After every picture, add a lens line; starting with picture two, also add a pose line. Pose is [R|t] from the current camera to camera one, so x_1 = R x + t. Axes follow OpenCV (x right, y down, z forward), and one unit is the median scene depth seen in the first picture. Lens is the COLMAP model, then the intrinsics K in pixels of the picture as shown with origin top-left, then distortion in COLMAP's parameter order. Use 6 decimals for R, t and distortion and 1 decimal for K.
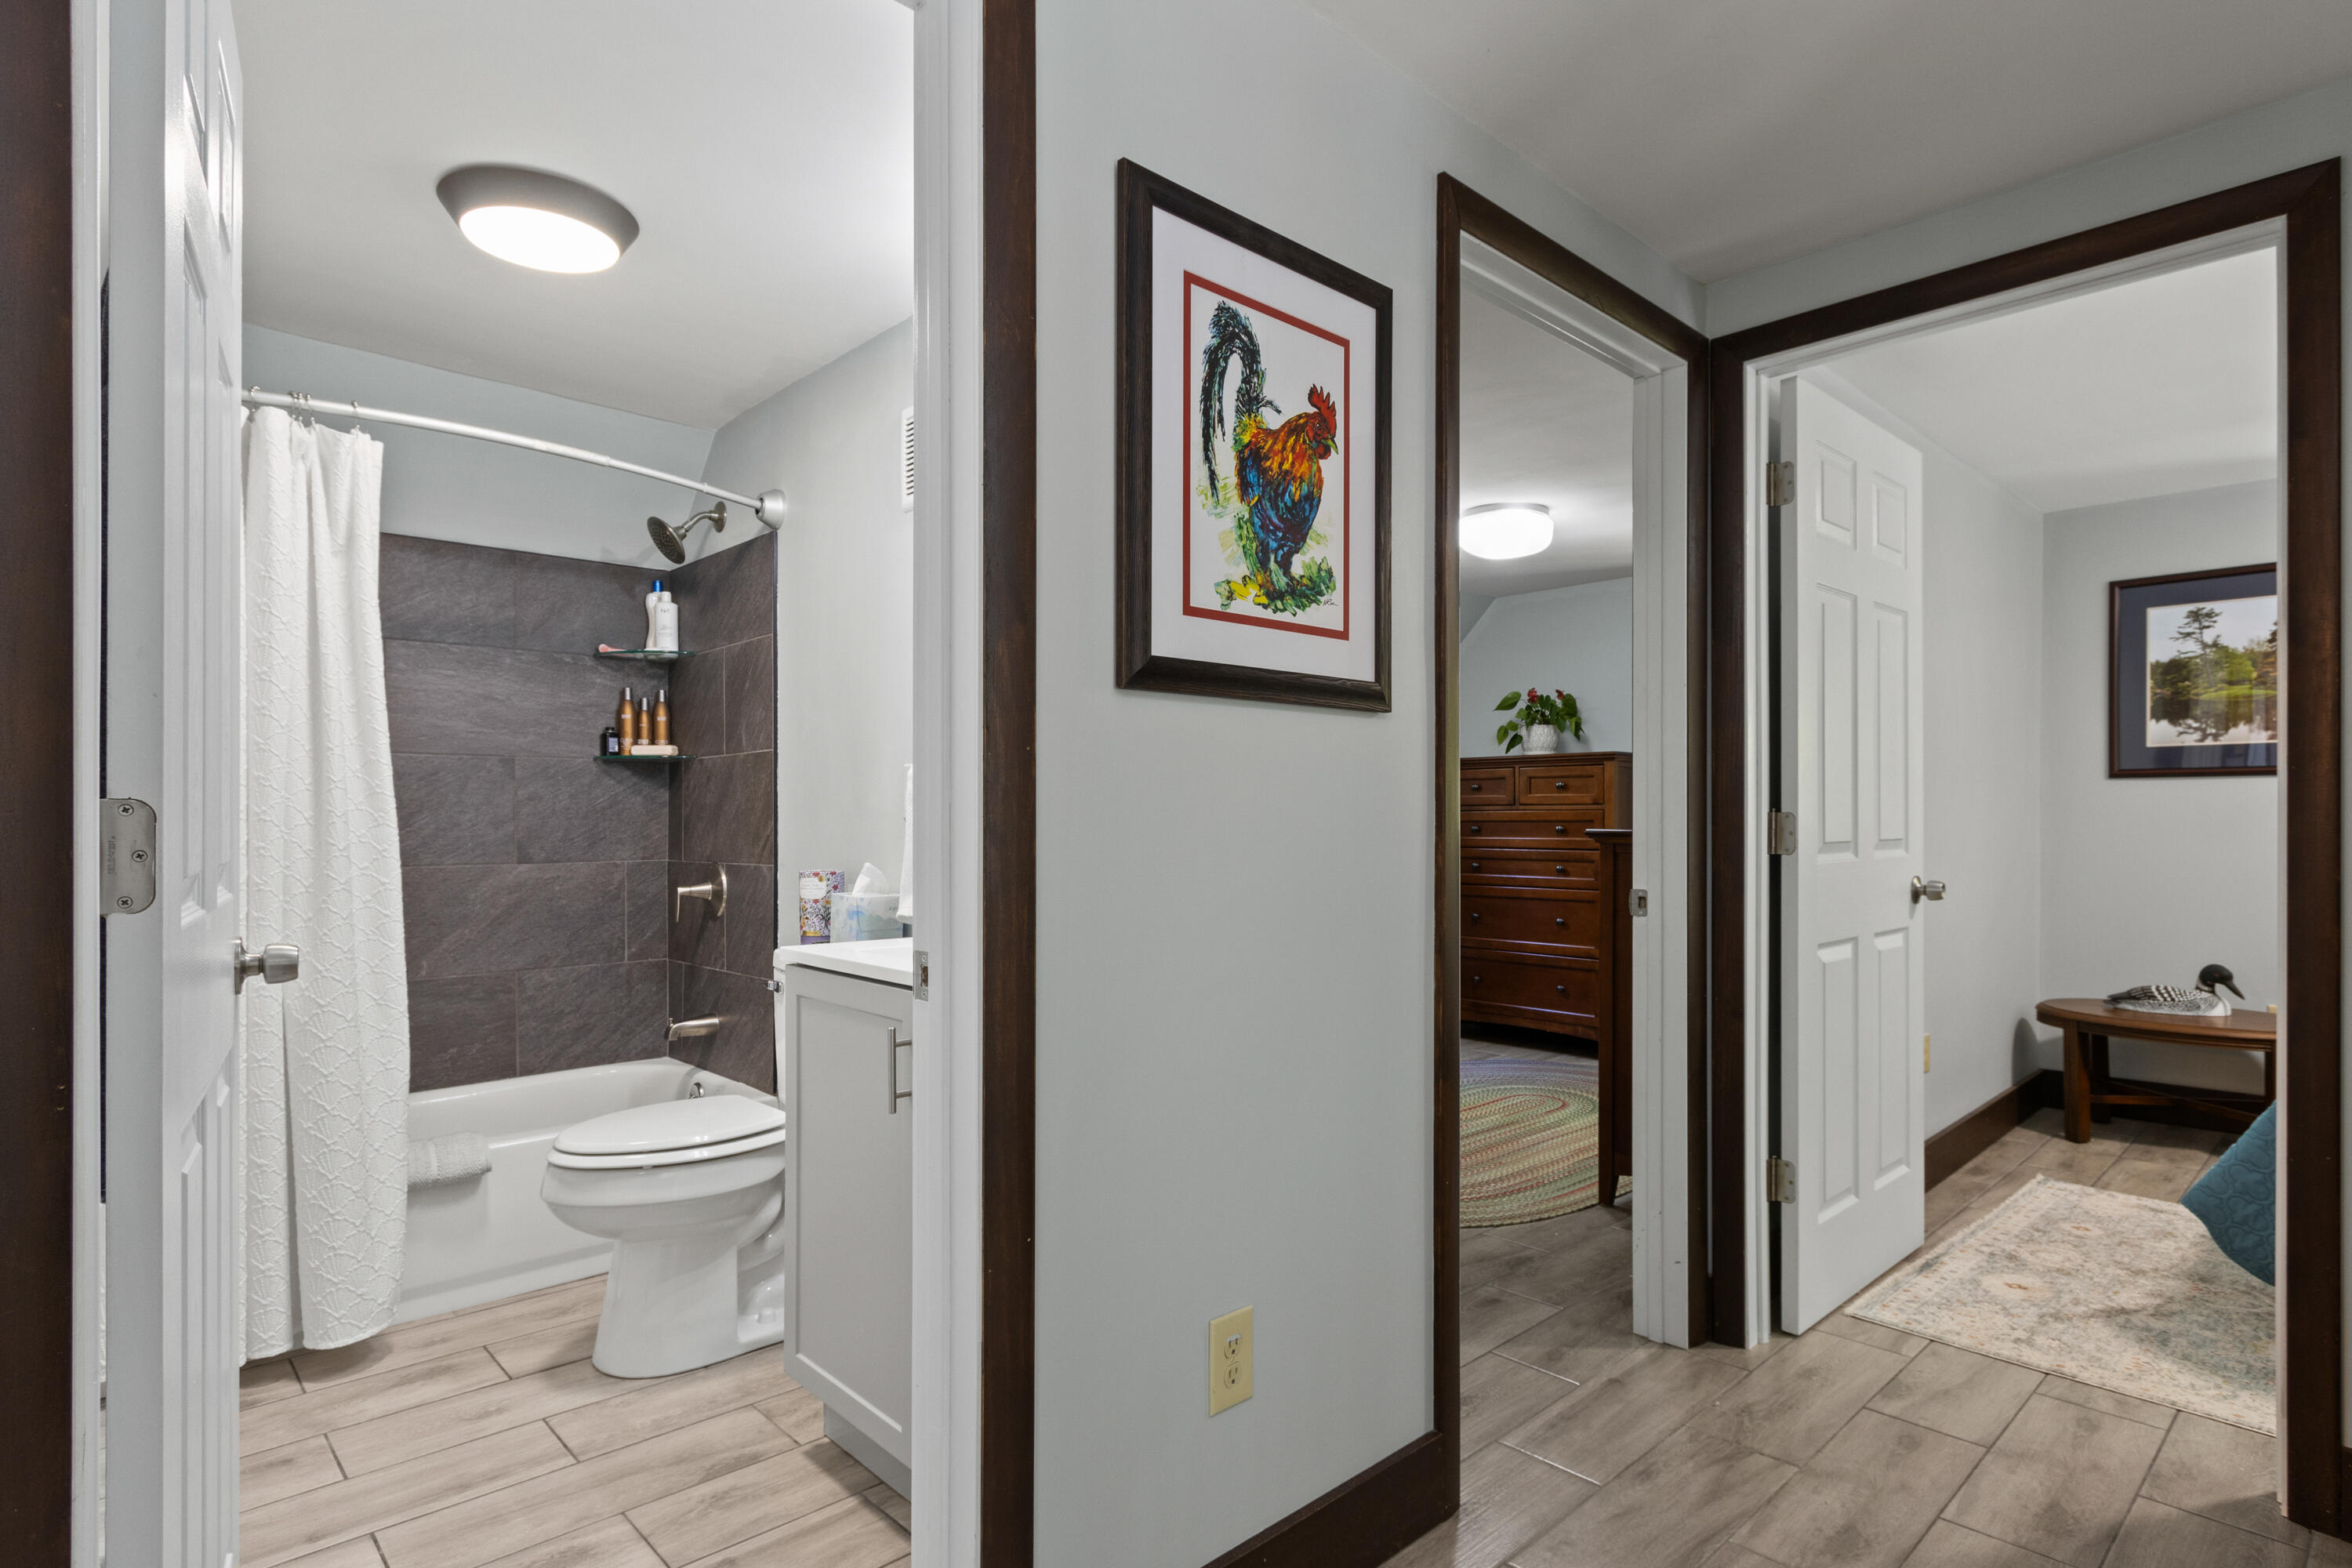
lens RADIAL K [[1199.6, 0, 1179.7], [0, 1199.6, 819.5], [0, 0, 1]] dist [0.003501, -0.000494]
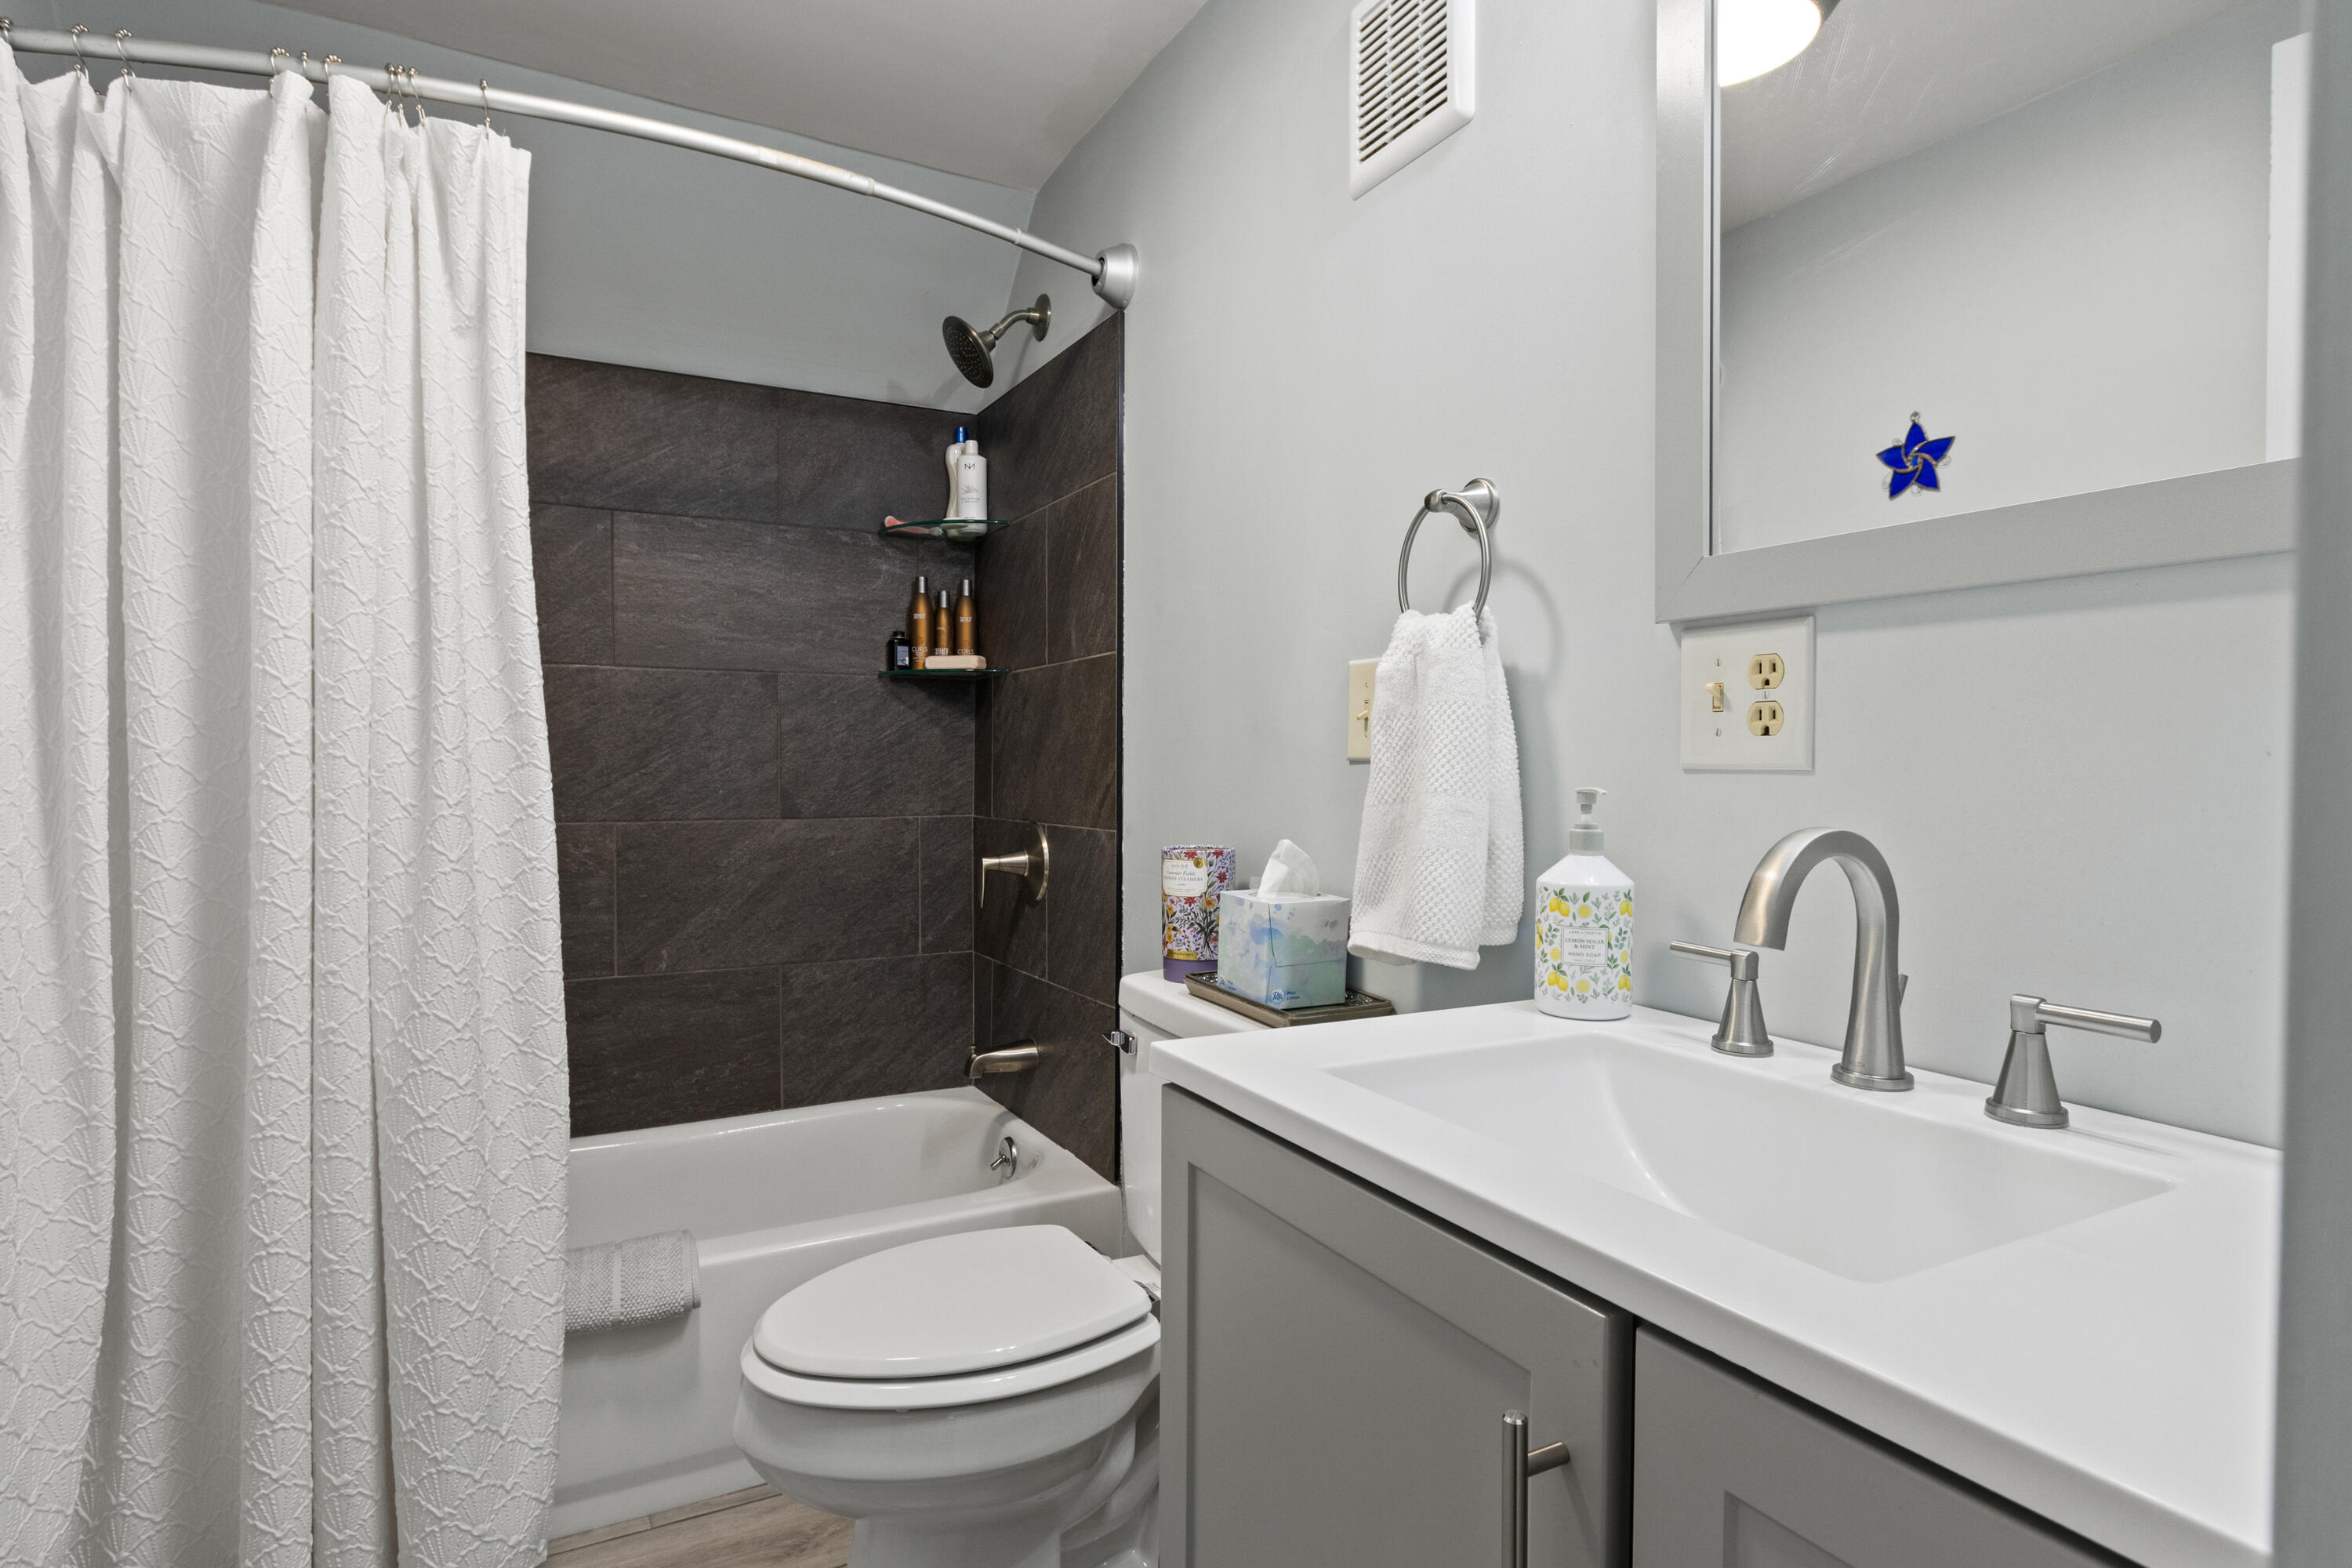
lens RADIAL K [[1215.6, 0, 1176.0], [0, 1215.6, 784.0], [0, 0, 1]] dist [-0.000098, 0.000215]
pose [[0.965697, 0.009987, -0.259478, -0.127371], [-0.005341, 0.999813, 0.018604, 0.000489], [0.259615, -0.016580, 0.965570, 0.348089]]
